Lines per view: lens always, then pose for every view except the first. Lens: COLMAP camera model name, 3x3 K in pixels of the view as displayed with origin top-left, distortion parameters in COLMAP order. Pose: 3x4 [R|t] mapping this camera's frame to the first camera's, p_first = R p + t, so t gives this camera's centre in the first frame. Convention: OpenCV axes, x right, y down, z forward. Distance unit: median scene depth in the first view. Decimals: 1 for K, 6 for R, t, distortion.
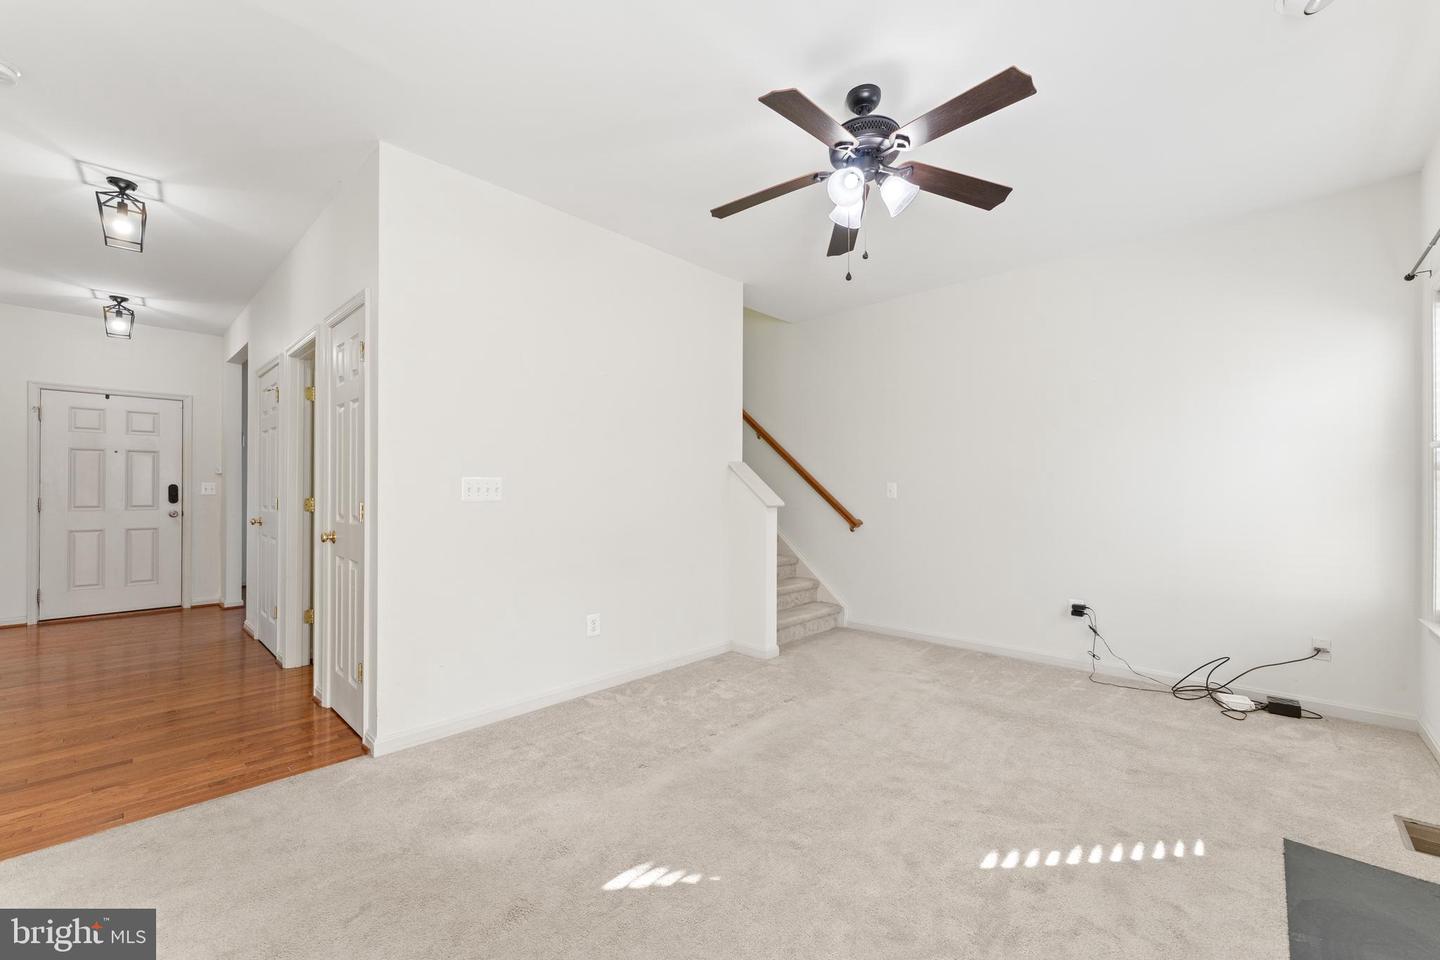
lens RADIAL K [[577.9, 0, 719.0], [0, 577.9, 486.4], [0, 0, 1]] dist [0.009802, -0.000642]
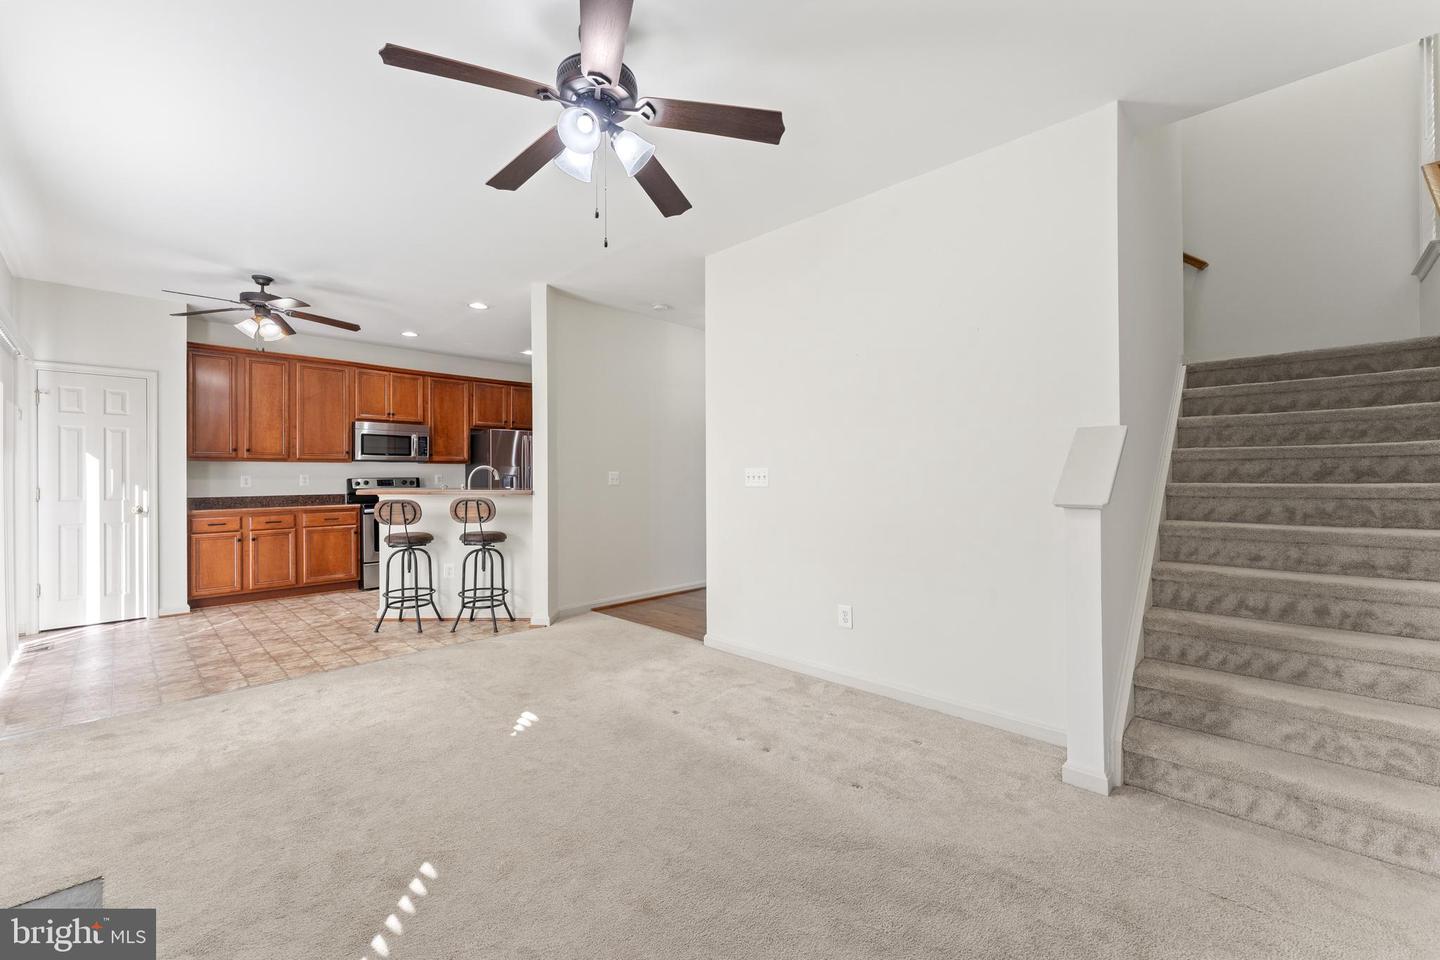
lens RADIAL K [[577.9, 0, 718.1], [0, 577.9, 475.7], [0, 0, 1]] dist [0.009802, -0.000642]
pose [[-0.004781, -0.000070, -0.999989, 0.823154], [0.014521, 0.999895, -0.000140, 0.000344], [0.999883, -0.014521, -0.004780, 0.863407]]
